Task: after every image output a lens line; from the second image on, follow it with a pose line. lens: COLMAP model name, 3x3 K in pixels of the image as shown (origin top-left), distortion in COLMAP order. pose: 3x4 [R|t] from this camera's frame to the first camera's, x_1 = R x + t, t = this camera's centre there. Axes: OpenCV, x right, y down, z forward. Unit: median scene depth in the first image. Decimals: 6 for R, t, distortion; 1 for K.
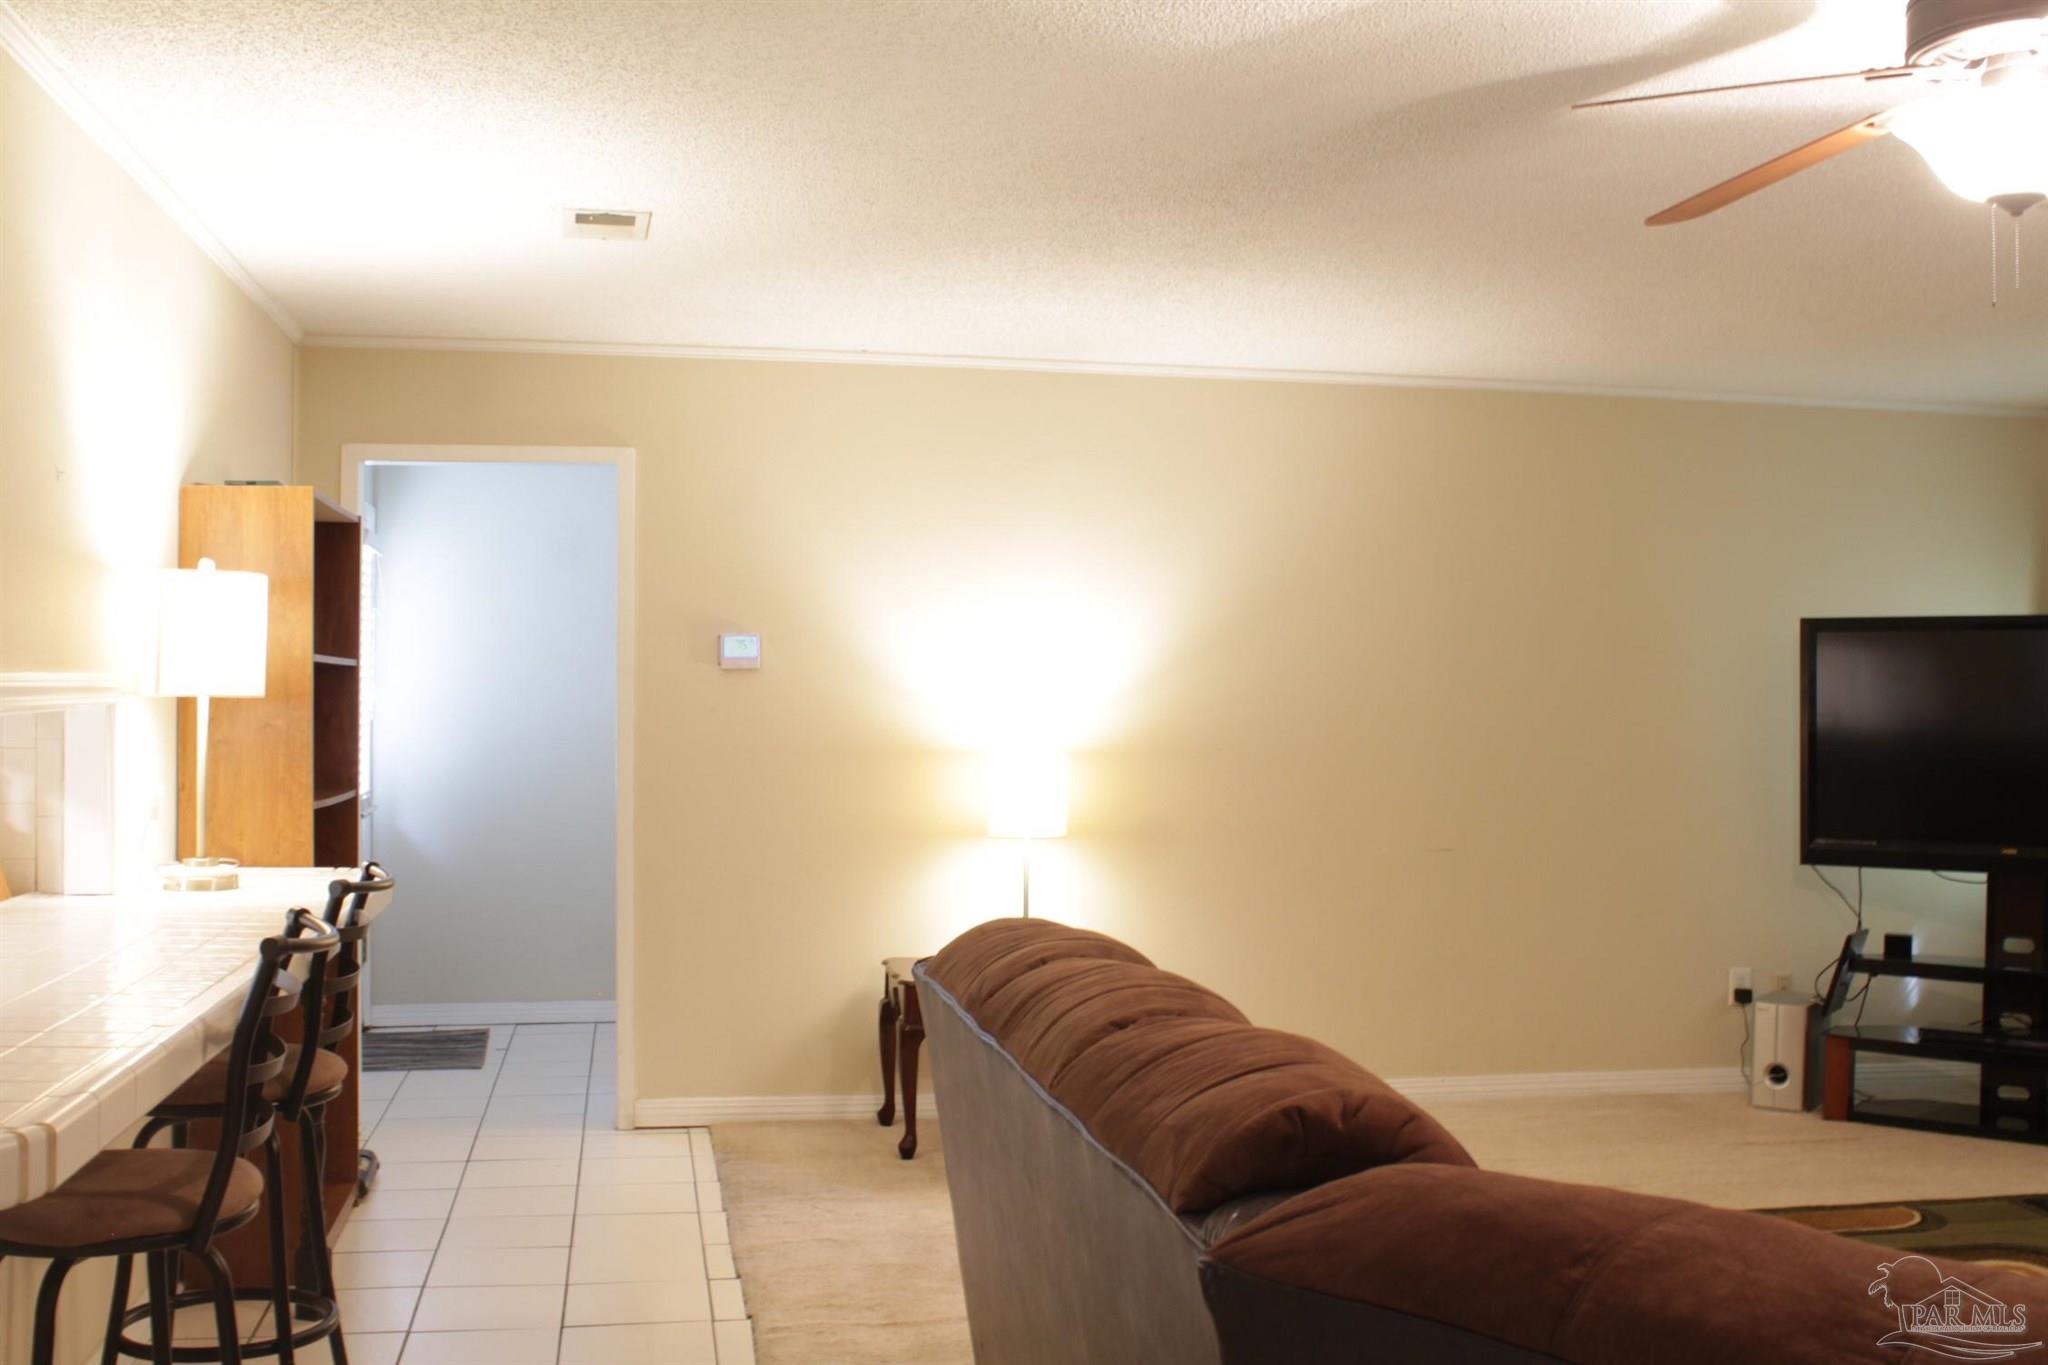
lens RADIAL K [[2124.3, 0, 986.6], [0, 2124.3, 679.8], [0, 0, 1]] dist [-0.141069, 0.140004]
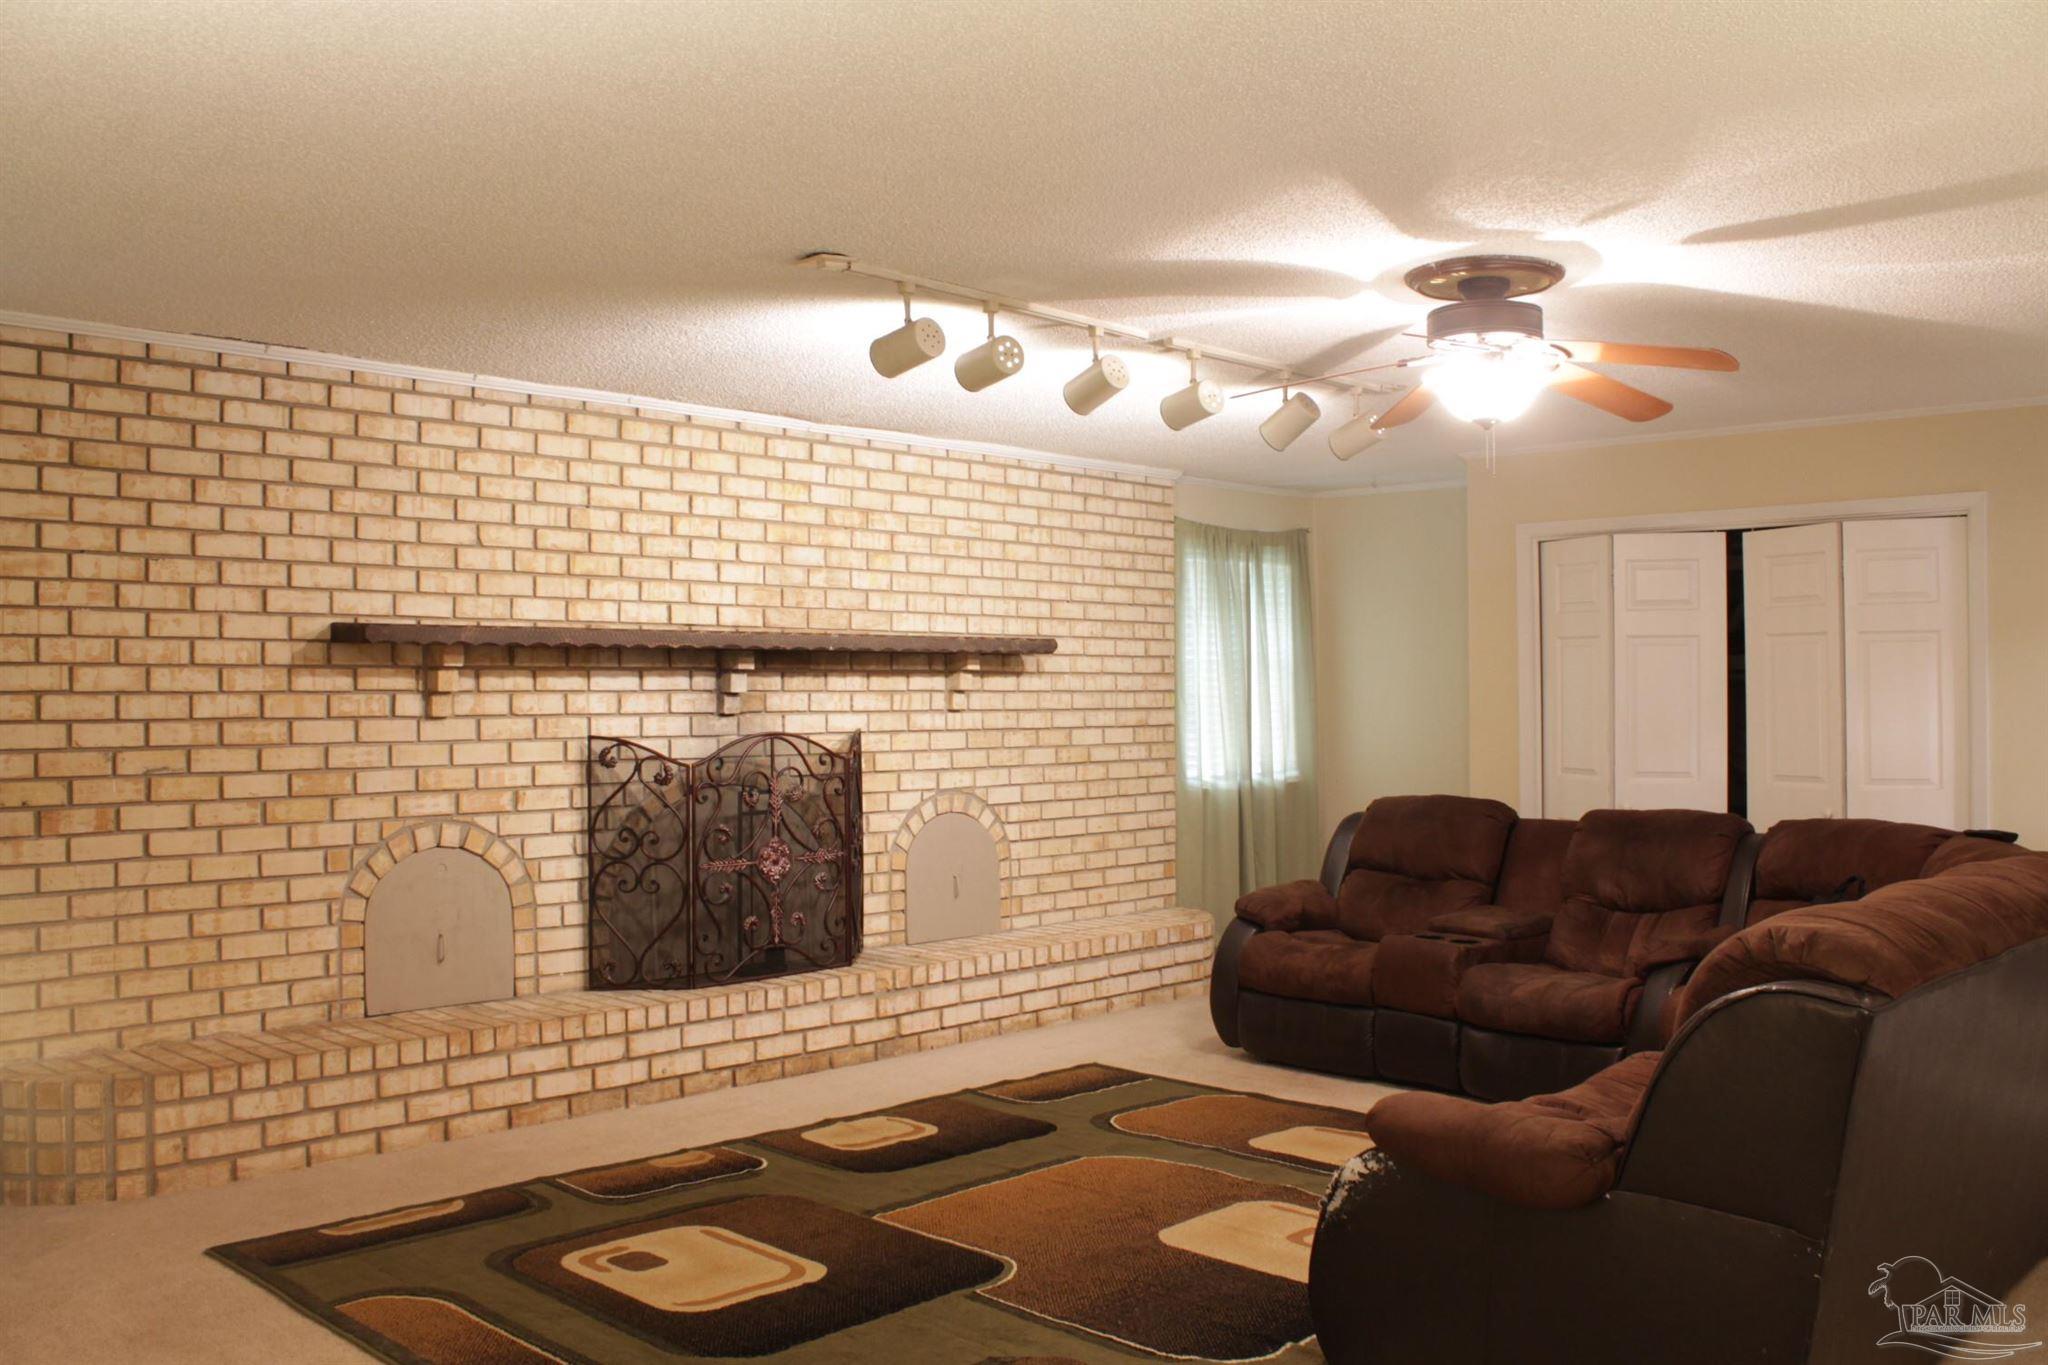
lens RADIAL K [[1729.1, 0, 1030.8], [0, 1729.1, 663.7], [0, 0, 1]] dist [-0.166325, 0.143000]
pose [[-0.585469, 0.004825, 0.810681, -0.266239], [-0.009104, 0.999880, -0.012527, 0.003343], [-0.810644, -0.014715, -0.585355, 1.190562]]
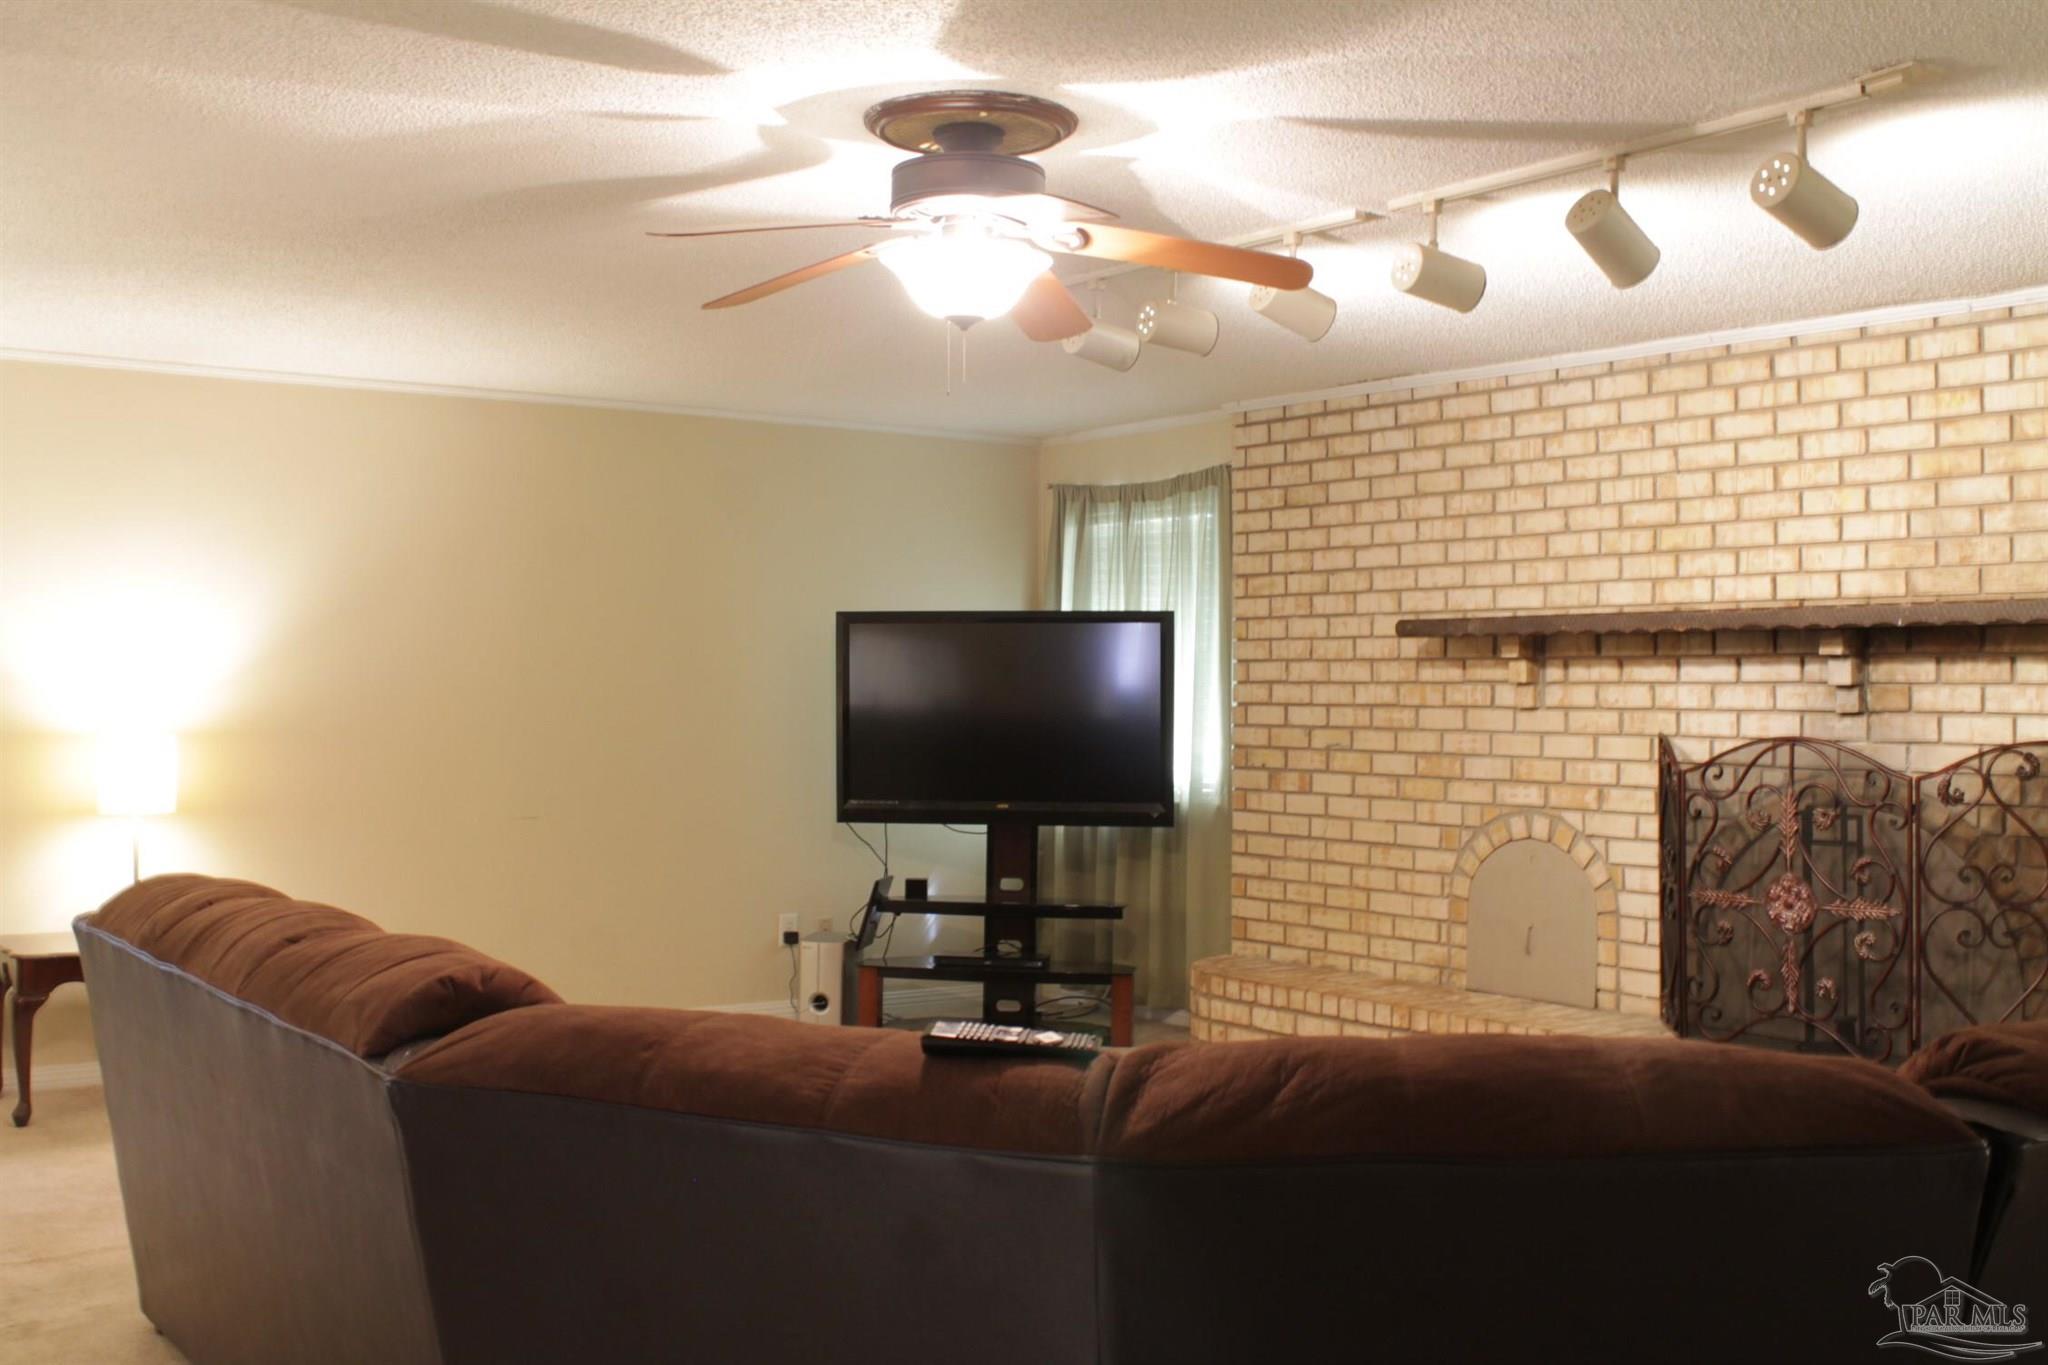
lens RADIAL K [[2087.4, 0, 1036.8], [0, 2087.4, 677.4], [0, 0, 1]] dist [-0.137946, 0.155311]
pose [[0.896435, -0.003337, 0.443162, -0.039957], [0.000102, 0.999973, 0.007323, -0.001750], [-0.443175, -0.006520, 0.896411, -0.145850]]
